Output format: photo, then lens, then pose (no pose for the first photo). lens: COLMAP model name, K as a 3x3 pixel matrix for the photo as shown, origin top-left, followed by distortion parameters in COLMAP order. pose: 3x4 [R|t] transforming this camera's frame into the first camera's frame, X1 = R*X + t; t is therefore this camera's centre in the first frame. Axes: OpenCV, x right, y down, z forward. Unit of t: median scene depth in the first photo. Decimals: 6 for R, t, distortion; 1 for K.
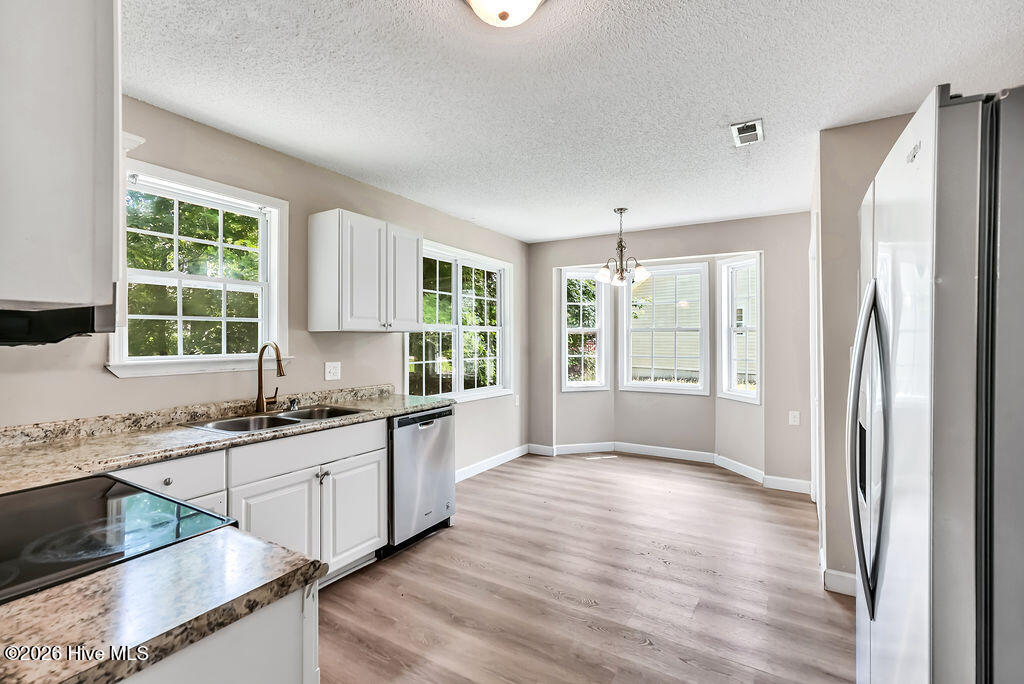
lens RADIAL K [[491.1, 0, 513.2], [0, 491.1, 338.8], [0, 0, 1]] dist [-0.003953, 0.000561]
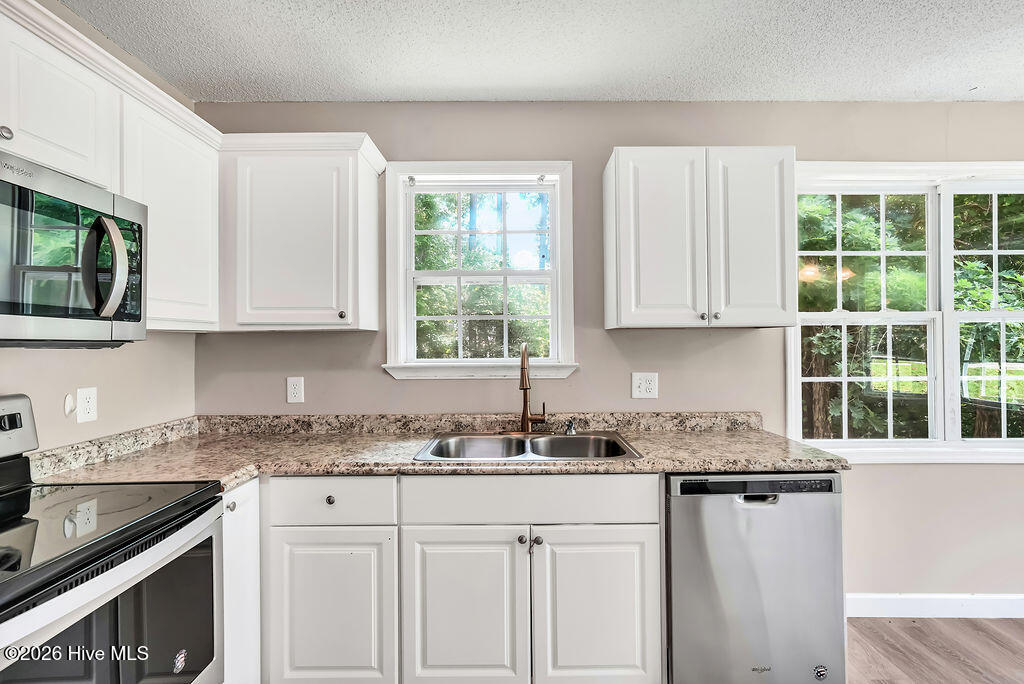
lens RADIAL K [[491.1, 0, 513.2], [0, 491.1, 338.8], [0, 0, 1]] dist [-0.003953, 0.000561]
pose [[0.508829, -0.007886, -0.860832, 0.158636], [0.005596, 0.999967, -0.005853, 0.002530], [0.860850, -0.001839, 0.508856, 0.546646]]
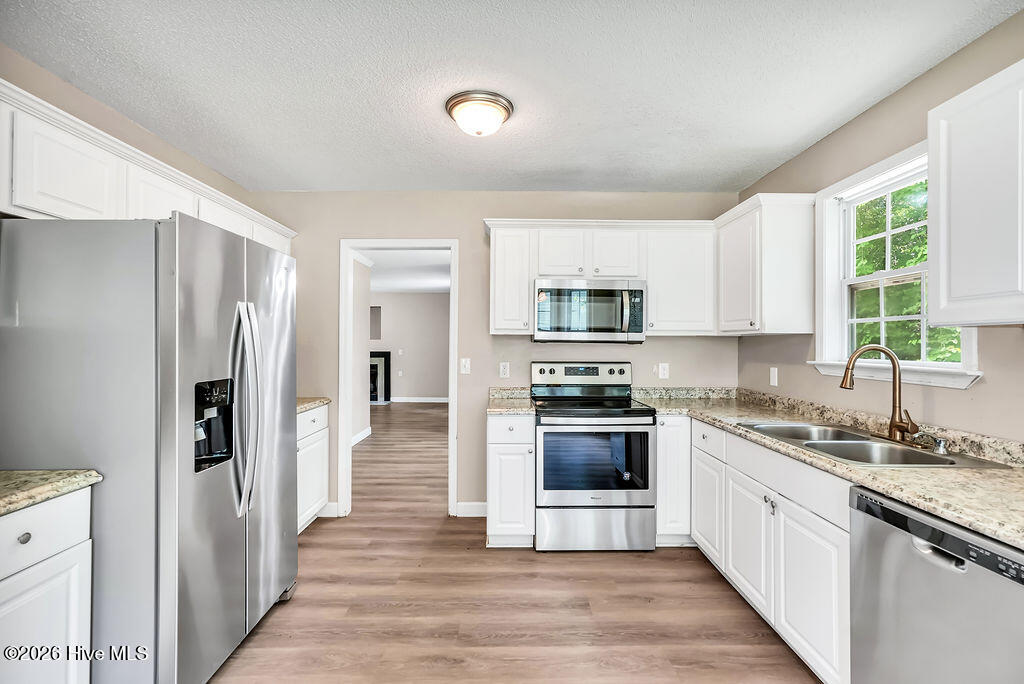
lens RADIAL K [[491.1, 0, 513.2], [0, 491.1, 338.8], [0, 0, 1]] dist [-0.003953, 0.000561]
pose [[-0.867559, -0.009985, -0.497234, 0.352773], [-0.006977, 0.999944, -0.007907, 0.005781], [0.497285, -0.003390, -0.867581, 1.290355]]
